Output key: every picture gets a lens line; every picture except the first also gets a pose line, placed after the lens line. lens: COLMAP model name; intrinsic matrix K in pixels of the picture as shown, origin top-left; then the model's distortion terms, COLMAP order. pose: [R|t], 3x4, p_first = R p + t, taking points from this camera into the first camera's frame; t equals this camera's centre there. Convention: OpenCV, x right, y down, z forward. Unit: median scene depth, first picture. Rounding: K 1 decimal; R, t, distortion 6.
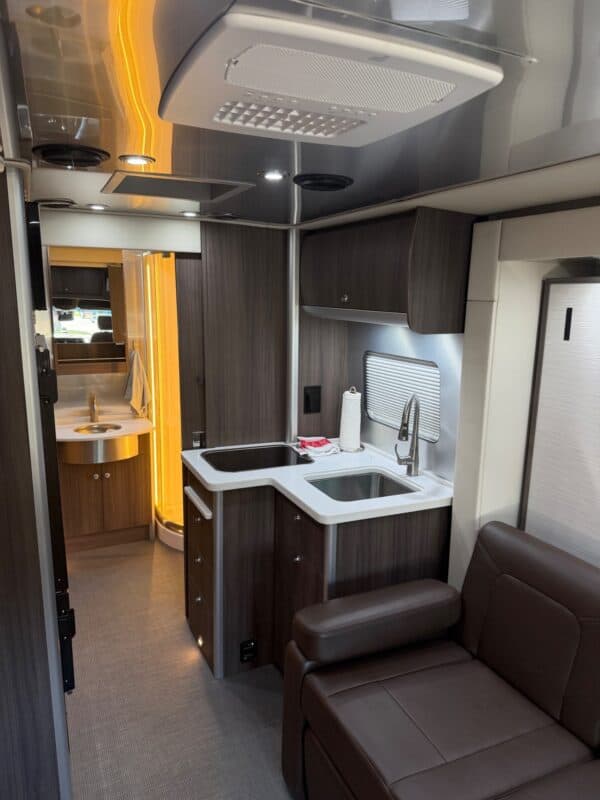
lens RADIAL K [[565.7, 0, 298.1], [0, 565.7, 403.7], [0, 0, 1]] dist [0.028210, -0.044576]
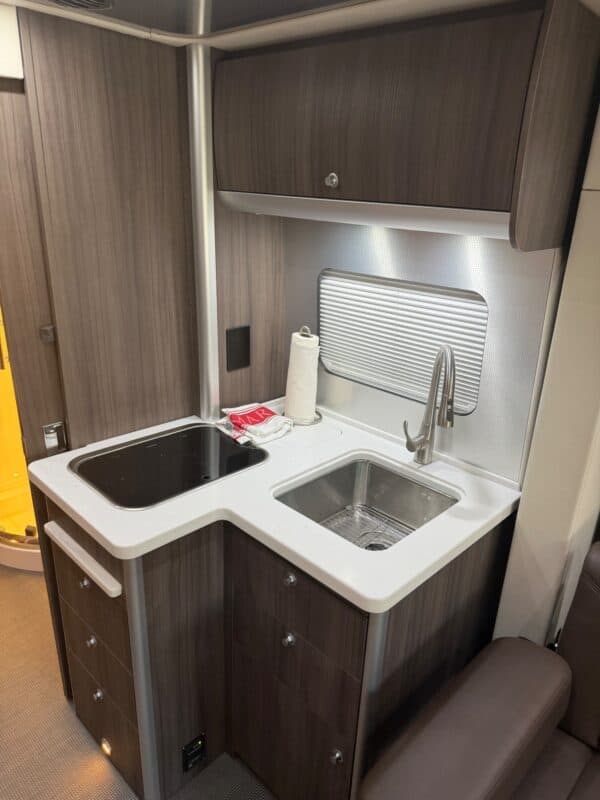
lens RADIAL K [[565.7, 0, 299.8], [0, 565.7, 402.4], [0, 0, 1]] dist [0.028210, -0.044576]
pose [[0.939050, -0.112561, 0.324830, -0.135653], [0.049183, 0.979146, 0.197114, -0.076384], [-0.340244, -0.169123, 0.925003, 0.415205]]
